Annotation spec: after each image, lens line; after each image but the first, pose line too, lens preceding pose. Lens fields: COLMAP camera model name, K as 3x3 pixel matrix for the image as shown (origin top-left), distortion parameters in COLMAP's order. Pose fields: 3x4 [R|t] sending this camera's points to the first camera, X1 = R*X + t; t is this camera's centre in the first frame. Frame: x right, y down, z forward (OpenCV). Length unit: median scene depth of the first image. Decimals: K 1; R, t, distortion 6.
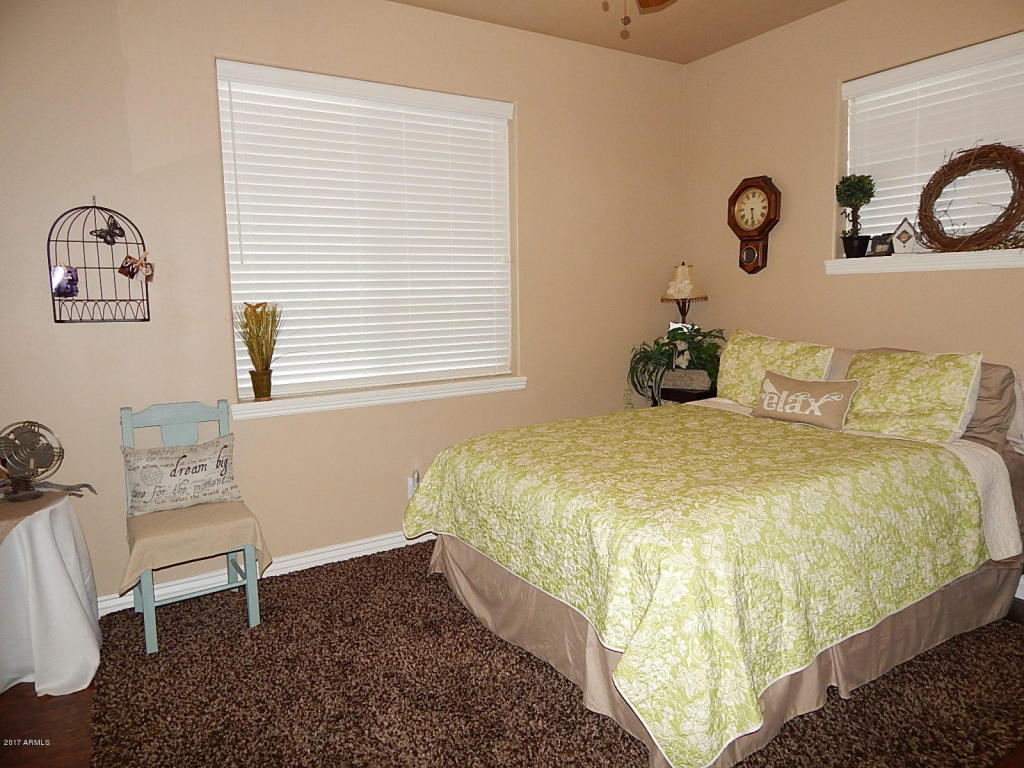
lens RADIAL K [[666.8, 0, 515.1], [0, 666.8, 380.7], [0, 0, 1]] dist [0.003770, -0.015648]
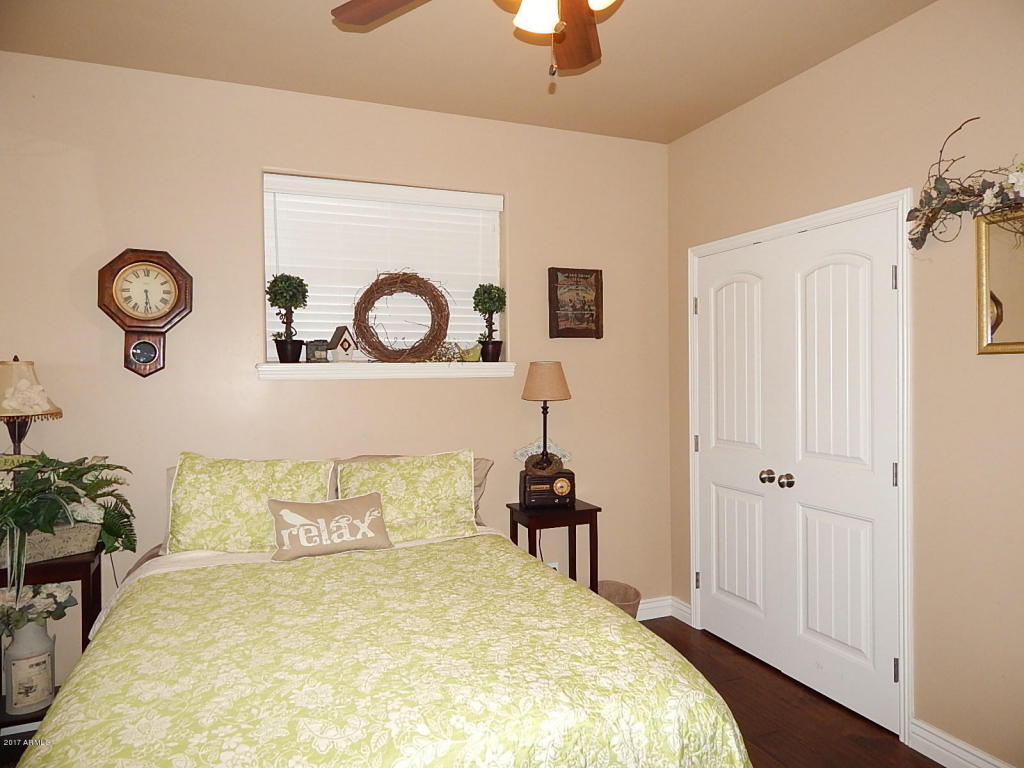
lens RADIAL K [[666.8, 0, 515.1], [0, 666.8, 380.7], [0, 0, 1]] dist [0.003770, -0.015648]
pose [[0.166511, 0.027614, 0.985653, -0.347045], [0.146684, 0.987792, -0.052453, -0.069431], [-0.975068, 0.153313, 0.160427, 0.571904]]
